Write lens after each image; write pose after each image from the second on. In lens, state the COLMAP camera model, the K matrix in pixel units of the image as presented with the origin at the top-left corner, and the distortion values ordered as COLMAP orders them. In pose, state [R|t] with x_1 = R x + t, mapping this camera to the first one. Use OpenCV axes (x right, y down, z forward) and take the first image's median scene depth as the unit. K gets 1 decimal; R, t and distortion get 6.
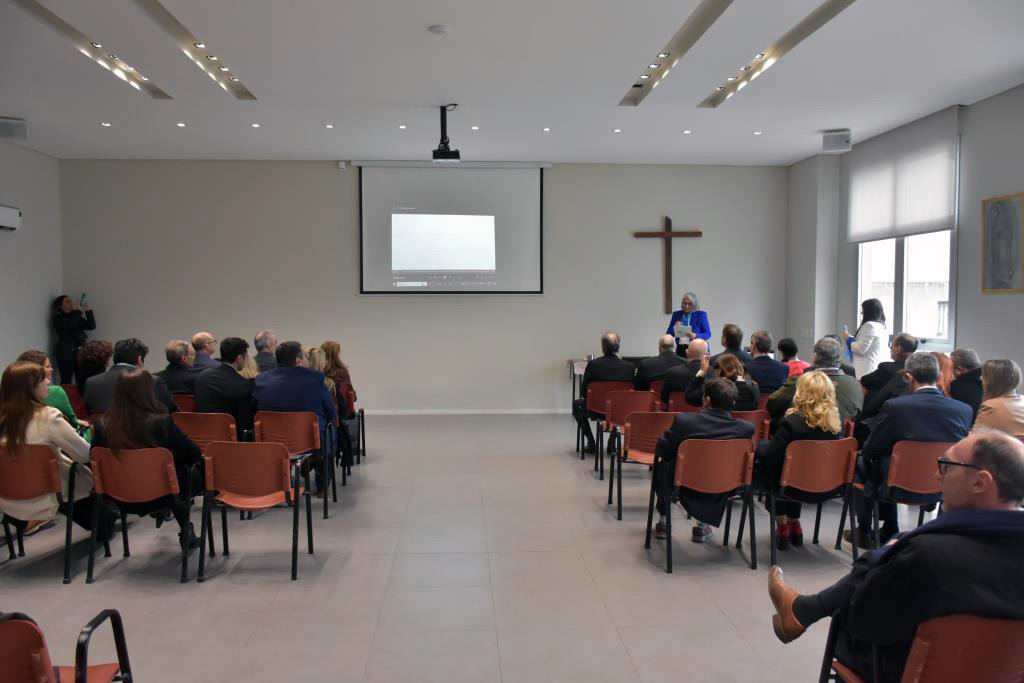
lens RADIAL K [[779.8, 0, 512.0], [0, 779.8, 341.5], [0, 0, 1]] dist [-0.013315, -0.009014]
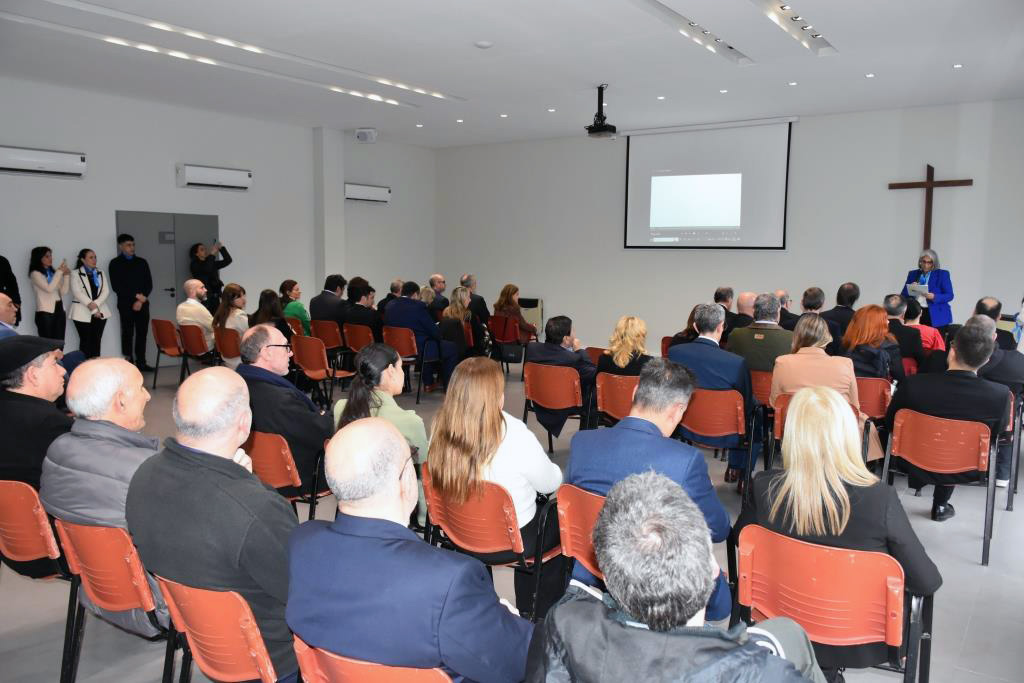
lens RADIAL K [[779.8, 0, 512.0], [0, 779.8, 341.5], [0, 0, 1]] dist [-0.013315, -0.009014]
pose [[0.773034, 0.082044, -0.629036, 0.506586], [-0.046446, 0.996260, 0.072863, -0.000221], [0.632662, -0.027109, 0.773954, 0.001718]]
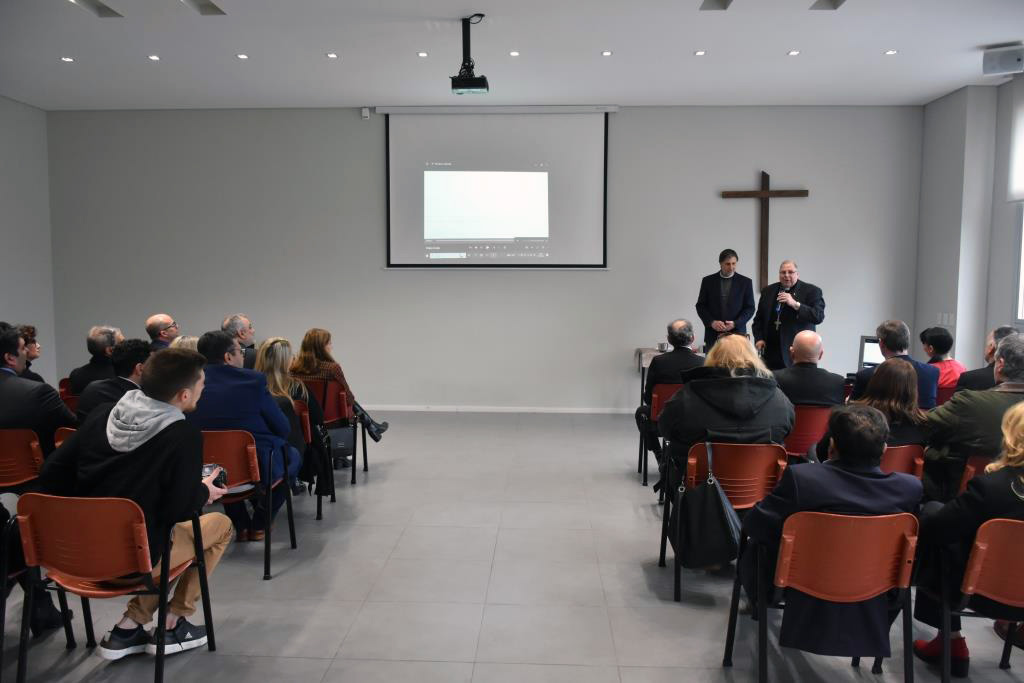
lens RADIAL K [[791.5, 0, 512.0], [0, 791.5, 341.5], [0, 0, 1]] dist [-0.005683, -0.012324]
pose [[0.994414, 0.012495, -0.104806, 0.036516], [-0.009515, 0.999537, 0.028889, -0.008447], [0.105118, -0.027730, 0.994073, 0.201111]]
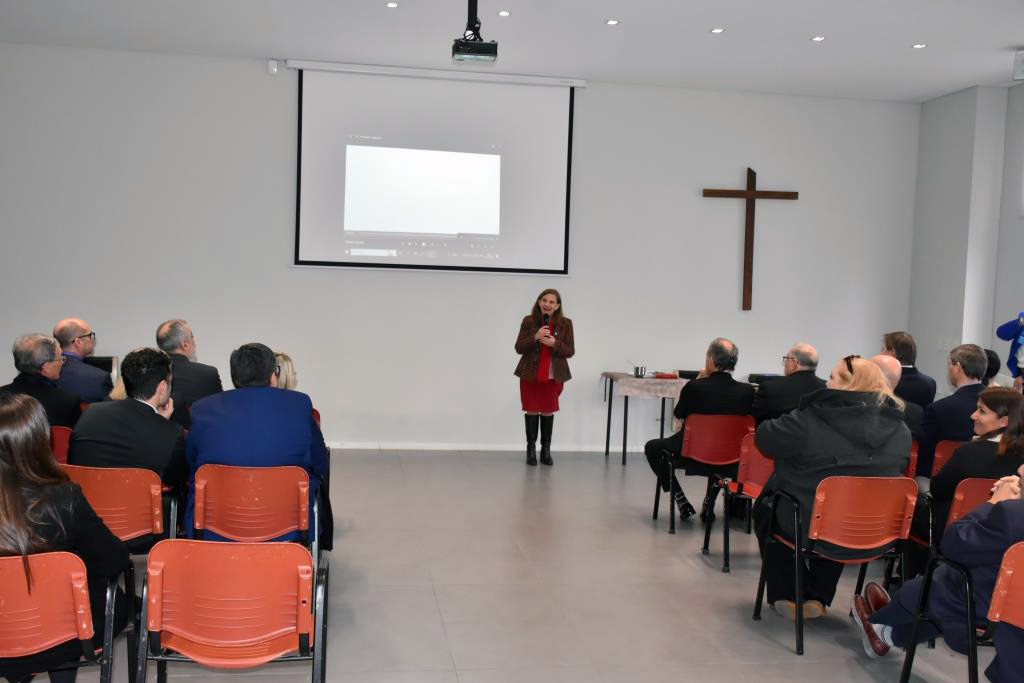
lens RADIAL K [[1020.5, 0, 512.3], [0, 1020.5, 347.8], [0, 0, 1]] dist [0.011220, -0.002053]
pose [[0.995256, 0.029194, 0.092807, -0.109964], [-0.030224, 0.999496, 0.009710, -0.005593], [-0.092476, -0.012469, 0.995637, 0.151649]]
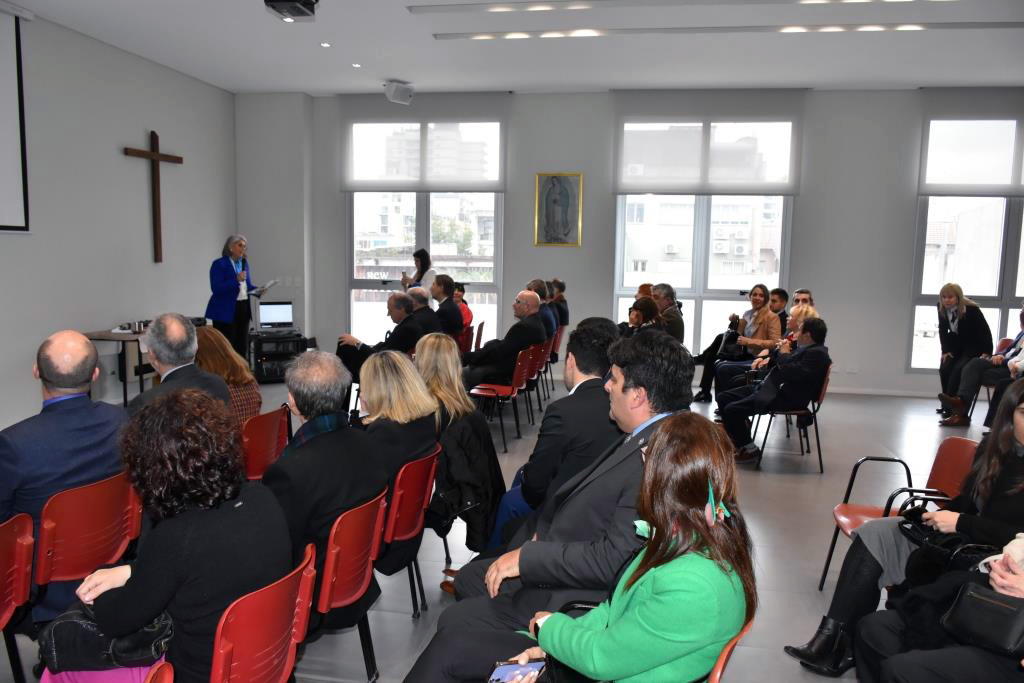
lens RADIAL K [[779.8, 0, 512.0], [0, 779.8, 341.5], [0, 0, 1]] dist [-0.013315, -0.009014]
pose [[0.226417, -0.106020, 0.968243, -0.579827], [0.033550, 0.994318, 0.101029, -0.029925], [-0.973453, 0.009610, 0.228687, 0.621941]]
